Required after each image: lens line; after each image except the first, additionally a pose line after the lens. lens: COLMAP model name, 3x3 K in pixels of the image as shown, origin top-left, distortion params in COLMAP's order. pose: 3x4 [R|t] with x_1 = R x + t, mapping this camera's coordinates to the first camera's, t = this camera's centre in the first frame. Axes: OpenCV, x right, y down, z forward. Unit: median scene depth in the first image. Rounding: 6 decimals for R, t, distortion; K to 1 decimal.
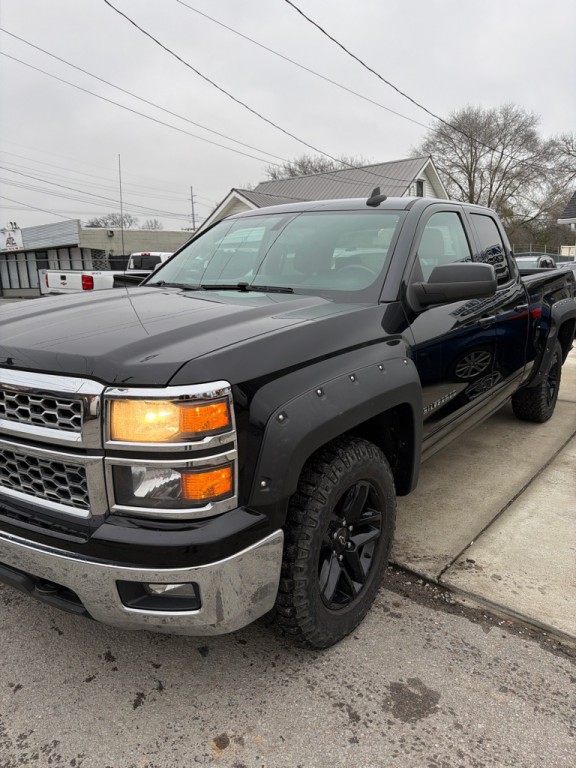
lens RADIAL K [[546.4, 0, 291.4], [0, 546.4, 375.4], [0, 0, 1]] dist [0.005021, -0.005331]
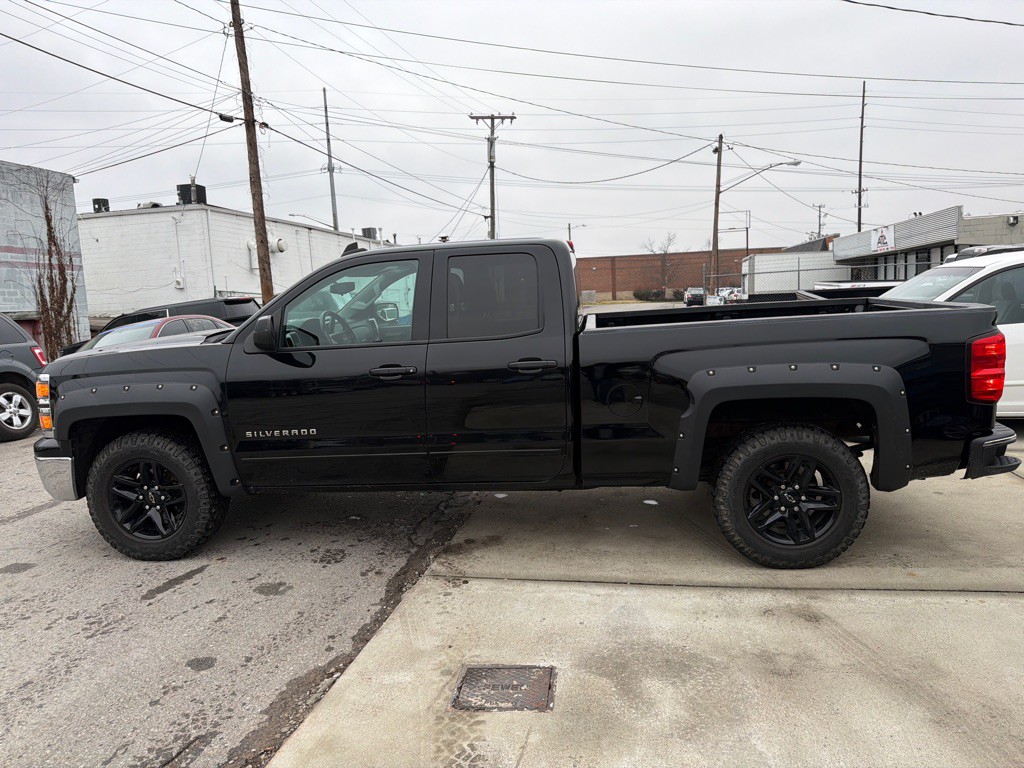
lens RADIAL K [[728.6, 0, 512.0], [0, 728.6, 384.0], [0, 0, 1]] dist [0.005021, -0.005331]
pose [[0.500858, 0.110471, -0.858450, 0.161660], [-0.142530, 0.988808, 0.044088, -0.012331], [0.853713, 0.100273, 0.510998, 0.032578]]
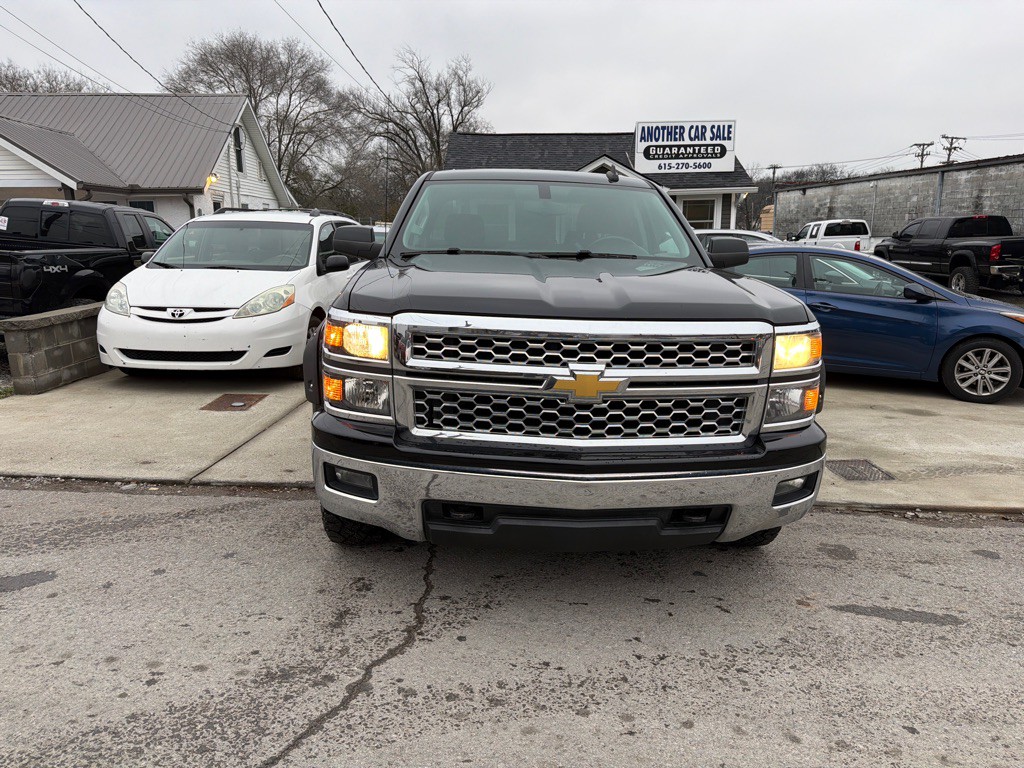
lens RADIAL K [[716.6, 0, 509.3], [0, 716.6, 366.1], [0, 0, 1]] dist [0.096587, -0.125991]
pose [[0.777871, -0.088238, 0.622199, -0.461691], [0.105717, 0.994357, 0.008849, 0.007844], [-0.619468, 0.058894, 0.782809, 0.016317]]
